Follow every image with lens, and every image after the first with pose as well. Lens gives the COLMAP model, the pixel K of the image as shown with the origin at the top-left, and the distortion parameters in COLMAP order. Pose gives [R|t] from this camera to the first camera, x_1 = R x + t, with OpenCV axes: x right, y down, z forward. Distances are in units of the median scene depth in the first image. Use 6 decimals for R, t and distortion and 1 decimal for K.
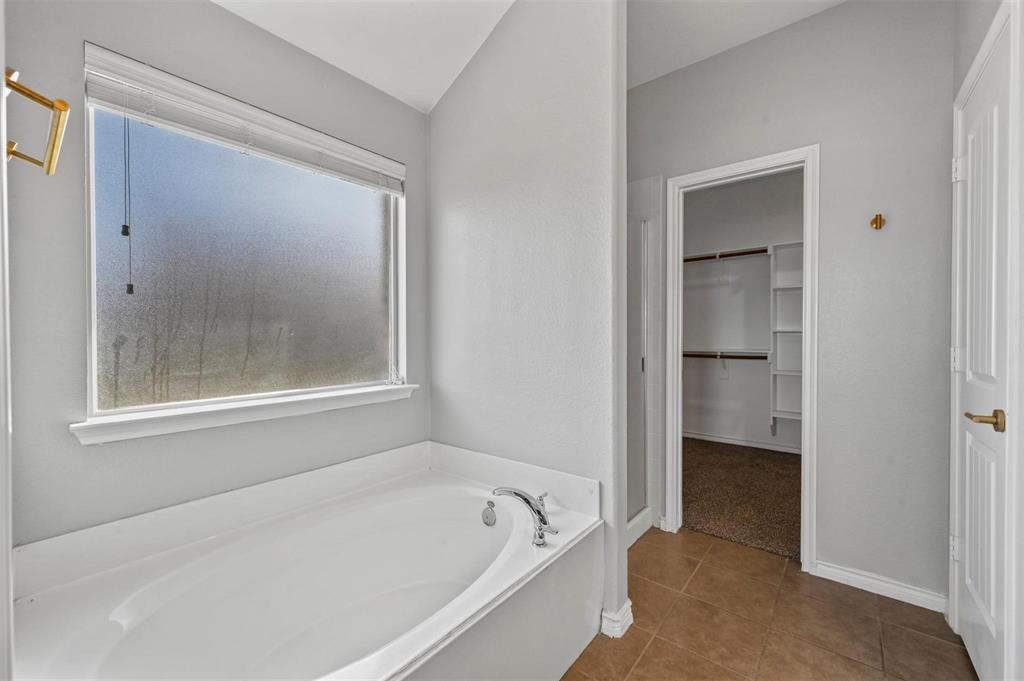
lens RADIAL K [[405.9, 0, 509.5], [0, 405.9, 339.1], [0, 0, 1]] dist [0.000629, 0.000051]
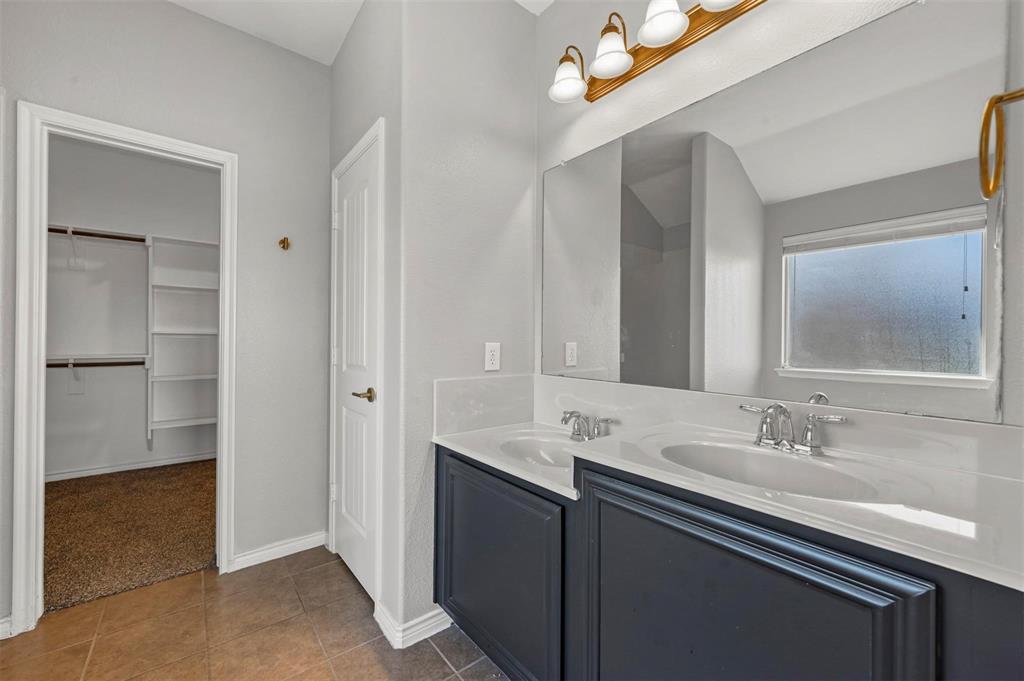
lens RADIAL K [[405.9, 0, 509.5], [0, 405.9, 339.1], [0, 0, 1]] dist [0.000629, 0.000051]
pose [[0.206532, 0.004724, 0.978429, -0.107087], [0.000744, 0.999987, -0.004985, -0.001081], [-0.978440, 0.001758, 0.206526, 0.095624]]
